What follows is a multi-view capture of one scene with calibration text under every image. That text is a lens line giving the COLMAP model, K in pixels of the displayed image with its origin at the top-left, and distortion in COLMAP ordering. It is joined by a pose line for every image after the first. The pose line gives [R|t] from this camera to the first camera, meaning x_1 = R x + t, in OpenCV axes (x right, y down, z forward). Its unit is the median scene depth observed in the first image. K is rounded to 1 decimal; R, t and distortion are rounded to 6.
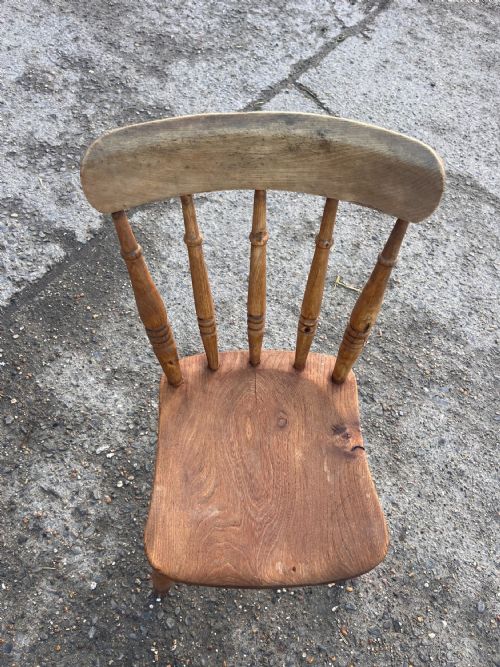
lens RADIAL K [[509.5, 0, 250.8], [0, 509.5, 340.1], [0, 0, 1]] dist [0.069179, -0.098994]
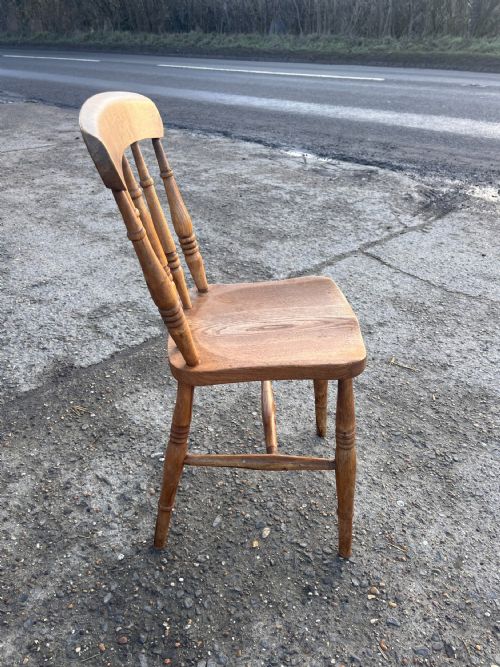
lens RADIAL K [[509.5, 0, 245.2], [0, 509.5, 333.9], [0, 0, 1]] dist [0.069179, -0.098994]
pose [[0.978759, 0.024736, -0.203516, 0.102215], [-0.122104, 0.867755, -0.481760, 0.482039], [0.164685, 0.496377, 0.852343, -0.008642]]
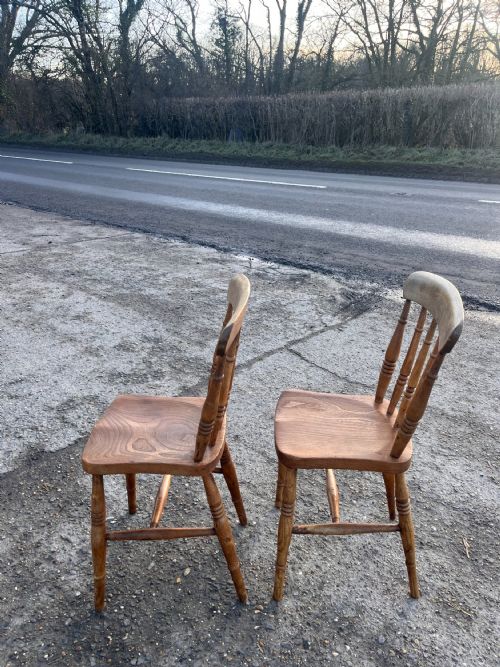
lens RADIAL K [[509.5, 0, 246.3], [0, 509.5, 341.1], [0, 0, 1]] dist [0.069179, -0.098994]
pose [[0.989434, -0.016637, -0.144024, 0.289024], [-0.074221, 0.795223, -0.601757, 0.636343], [0.124543, 0.606088, 0.785586, -0.345240]]
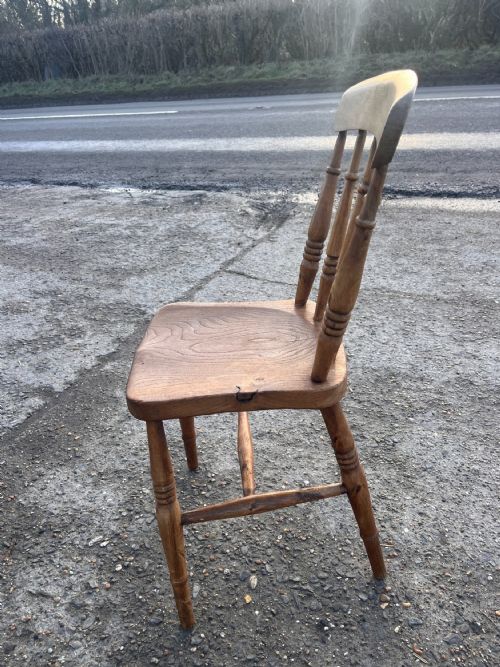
lens RADIAL K [[509.5, 0, 245.5], [0, 509.5, 340.0], [0, 0, 1]] dist [0.069179, -0.098994]
pose [[0.969577, -0.223619, 0.099570, -0.043611], [0.242789, 0.826689, -0.507582, 0.439651], [0.031192, 0.516314, 0.855831, 0.050596]]
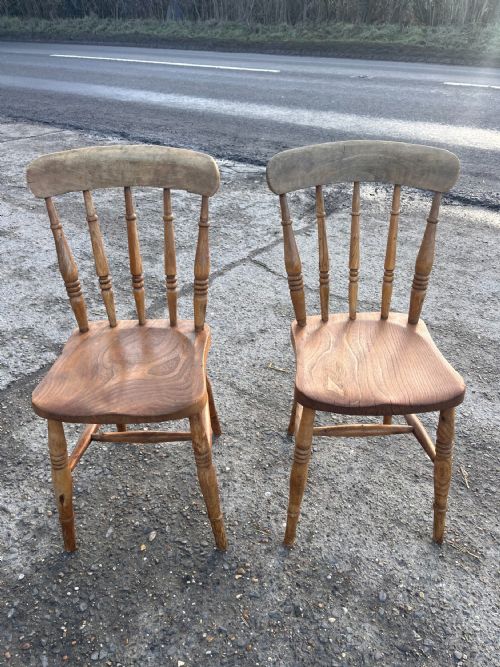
lens RADIAL K [[509.5, 0, 252.9], [0, 509.5, 340.4], [0, 0, 1]] dist [0.069179, -0.098994]
pose [[0.996681, -0.056478, -0.058623, 0.249492], [0.023911, 0.891509, -0.452371, 0.469160], [0.077812, 0.449468, 0.889901, -0.154608]]
